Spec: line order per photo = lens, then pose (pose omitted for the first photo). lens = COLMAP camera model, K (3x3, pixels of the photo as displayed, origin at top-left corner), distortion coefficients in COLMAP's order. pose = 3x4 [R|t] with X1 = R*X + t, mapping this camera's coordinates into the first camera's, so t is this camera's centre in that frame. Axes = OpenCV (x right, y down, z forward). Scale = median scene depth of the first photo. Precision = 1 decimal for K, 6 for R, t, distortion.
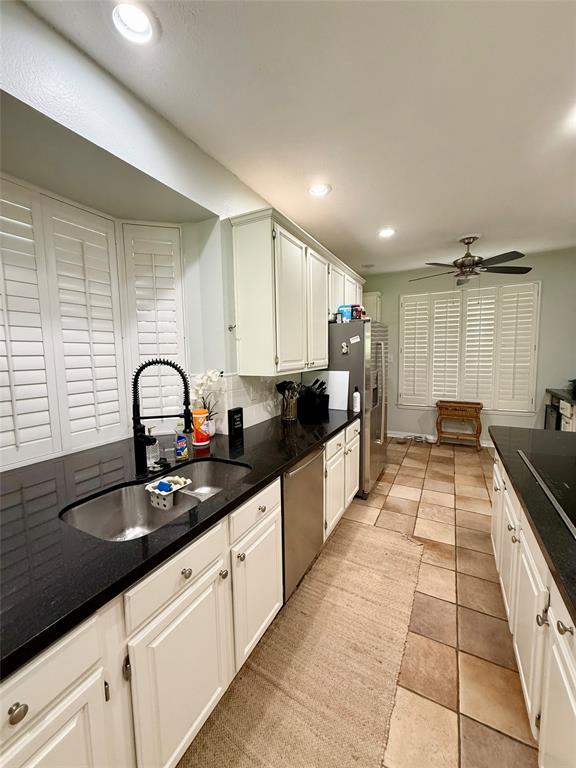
lens RADIAL K [[305.8, 0, 286.8], [0, 305.8, 382.0], [0, 0, 1]] dist [-0.001016, -0.000255]
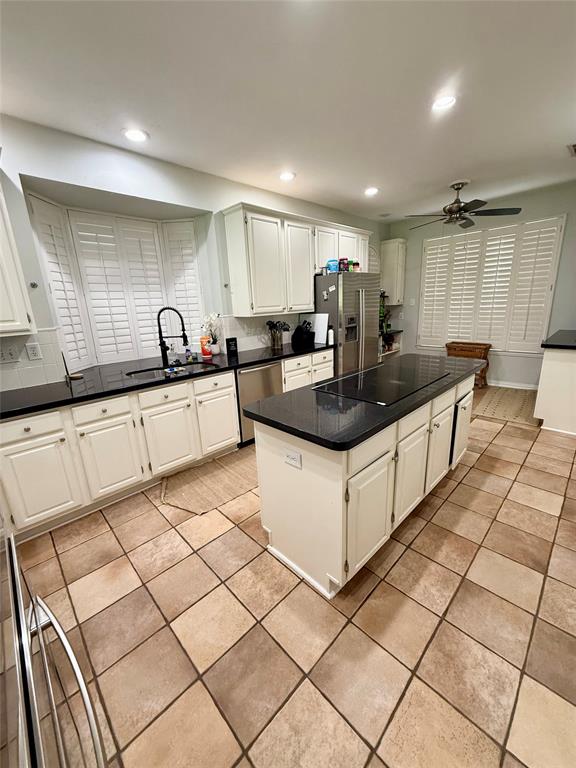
lens RADIAL K [[305.8, 0, 286.1], [0, 305.8, 382.6], [0, 0, 1]] dist [-0.001016, -0.000255]
pose [[0.952445, 0.052809, -0.300100, 0.435809], [-0.001365, 0.985597, 0.169105, 0.033838], [0.304708, -0.160654, 0.938799, -0.326563]]
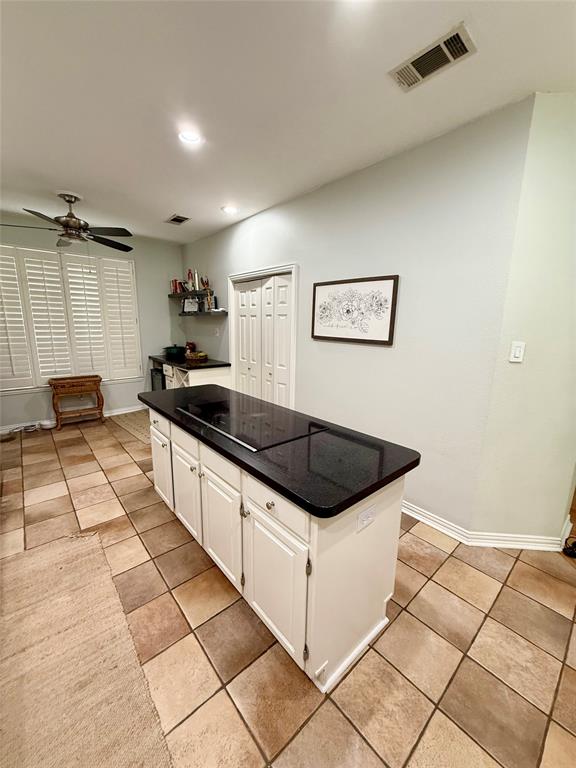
lens RADIAL K [[305.8, 0, 289.9], [0, 305.8, 381.8], [0, 0, 1]] dist [-0.001016, -0.000255]
pose [[0.349395, -0.152364, 0.924504, -0.110456], [0.066195, 0.988238, 0.137851, -0.009122], [-0.934634, 0.013033, 0.355371, 0.086121]]
